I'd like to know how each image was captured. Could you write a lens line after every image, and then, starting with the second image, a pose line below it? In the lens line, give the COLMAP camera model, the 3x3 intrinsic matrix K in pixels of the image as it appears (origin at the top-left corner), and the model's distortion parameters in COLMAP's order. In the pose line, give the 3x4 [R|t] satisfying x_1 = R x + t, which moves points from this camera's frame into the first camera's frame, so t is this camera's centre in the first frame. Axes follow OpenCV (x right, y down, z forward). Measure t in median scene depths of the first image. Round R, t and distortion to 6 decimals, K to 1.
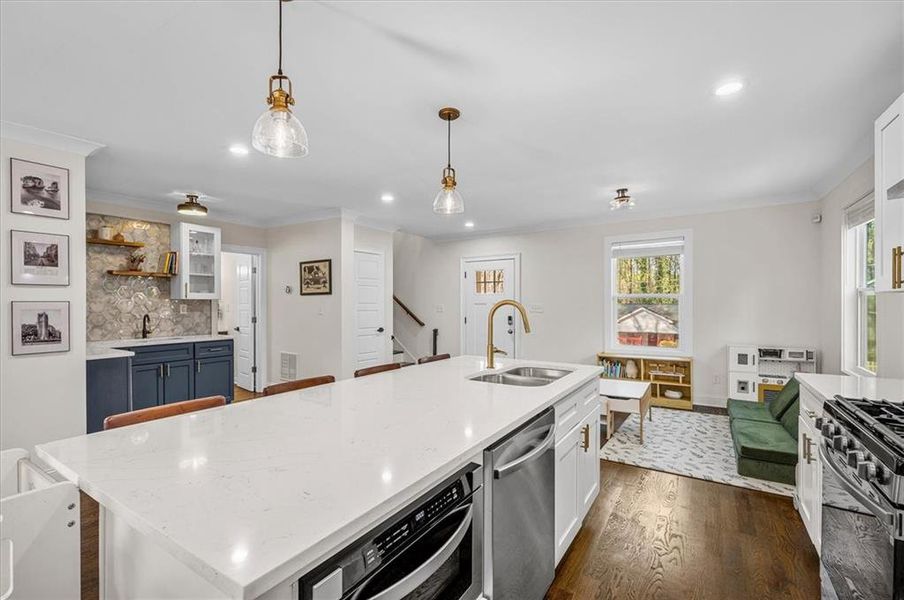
lens RADIAL K [[401.5, 0, 454.1], [0, 401.5, 307.0], [0, 0, 1]] dist [-0.000778, -0.000020]
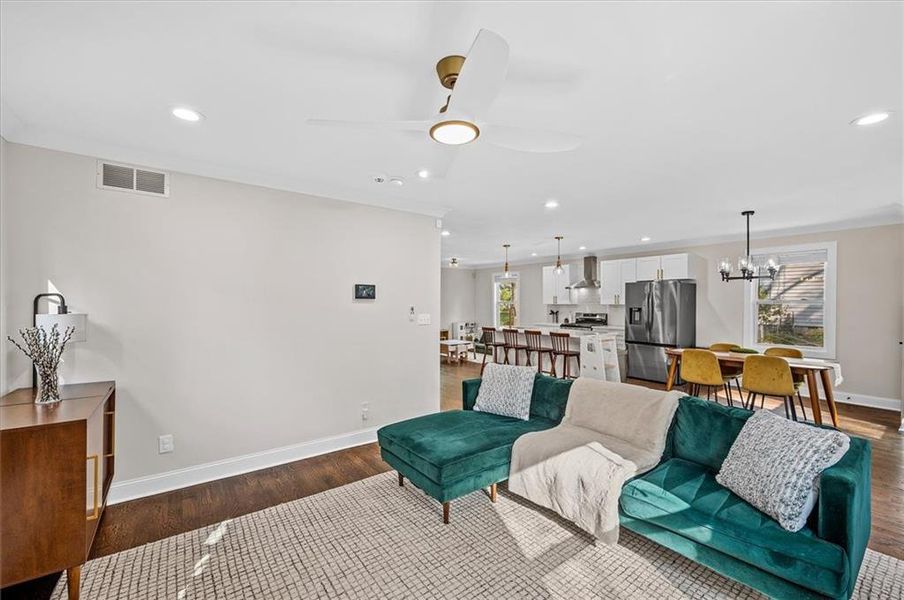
lens RADIAL K [[367.6, 0, 452.0], [0, 367.6, 305.1], [0, 0, 1]] dist [-0.000340, 0.000033]
pose [[0.362423, -0.007437, 0.931984, -1.488909], [0.011058, 0.999932, 0.003679, -0.024266], [-0.931948, 0.008972, 0.362481, 0.200323]]
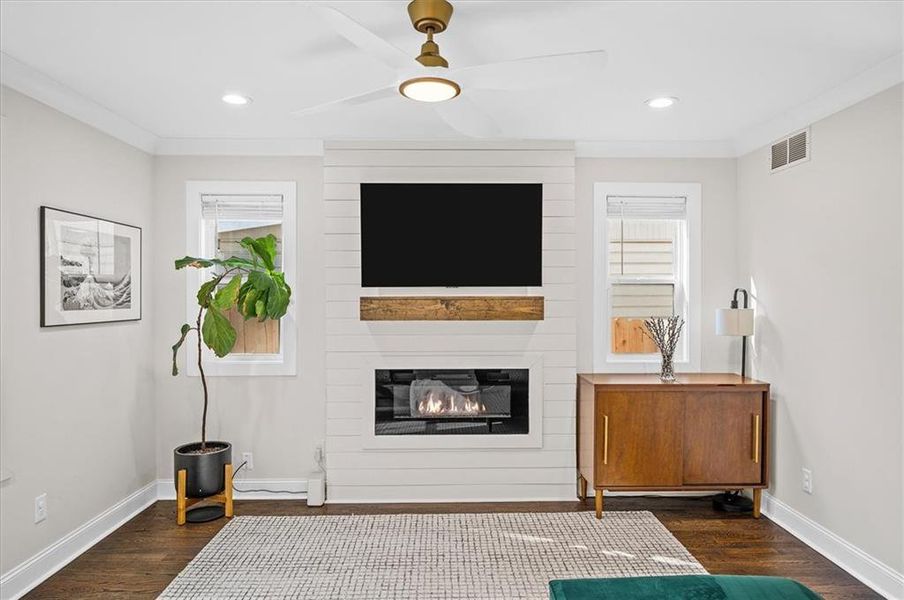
lens RADIAL K [[566.0, 0, 452.2], [0, 566.0, 302.2], [0, 0, 1]] dist [-0.000062, -0.001357]
pose [[0.547274, 0.001264, -0.836952, -0.757559], [-0.005016, 0.999986, -0.001770, -0.022406], [0.836938, 0.005167, 0.547273, 0.094229]]
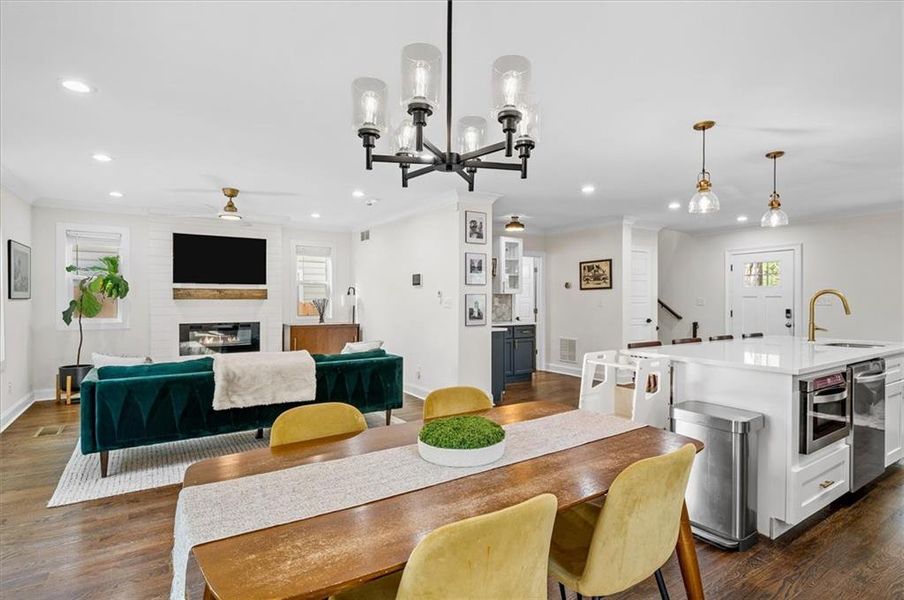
lens RADIAL K [[459.5, 0, 455.1], [0, 459.5, 302.1], [0, 0, 1]] dist [0.000764, -0.000435]
pose [[0.912975, -0.001240, -0.408014, -0.196540], [-0.001063, 0.999985, -0.005419, 0.017273], [0.408015, 0.005381, 0.912959, -0.467533]]
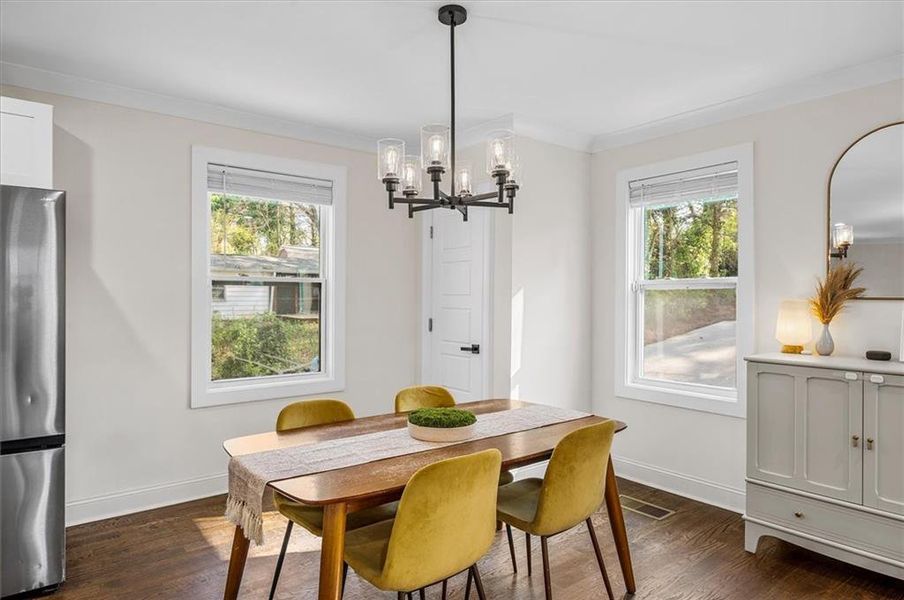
lens RADIAL K [[543.5, 0, 453.4], [0, 543.5, 296.4], [0, 0, 1]] dist [-0.003633, -0.001890]
pose [[-0.941159, -0.008005, 0.337869, -0.487512], [-0.005628, 0.999952, 0.008014, -0.003296], [-0.337917, 0.005641, -0.941159, 0.306321]]
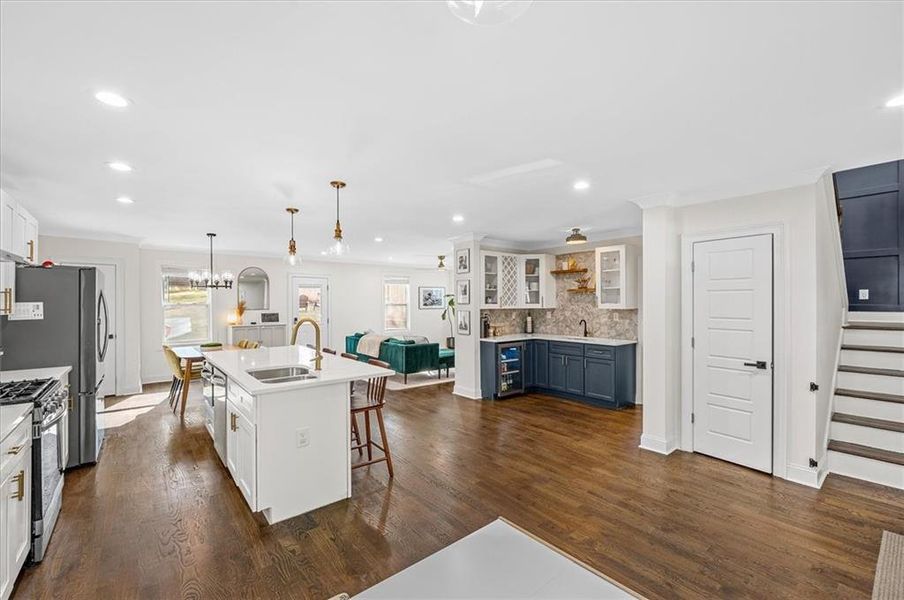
lens RADIAL K [[382.0, 0, 452.9], [0, 382.0, 304.4], [0, 0, 1]] dist [0.002473, 0.000239]
pose [[-0.310880, 0.004576, -0.950438, 0.609831], [-0.007624, 0.999944, 0.007308, -0.039616], [0.950419, 0.009518, -0.310828, 0.964043]]
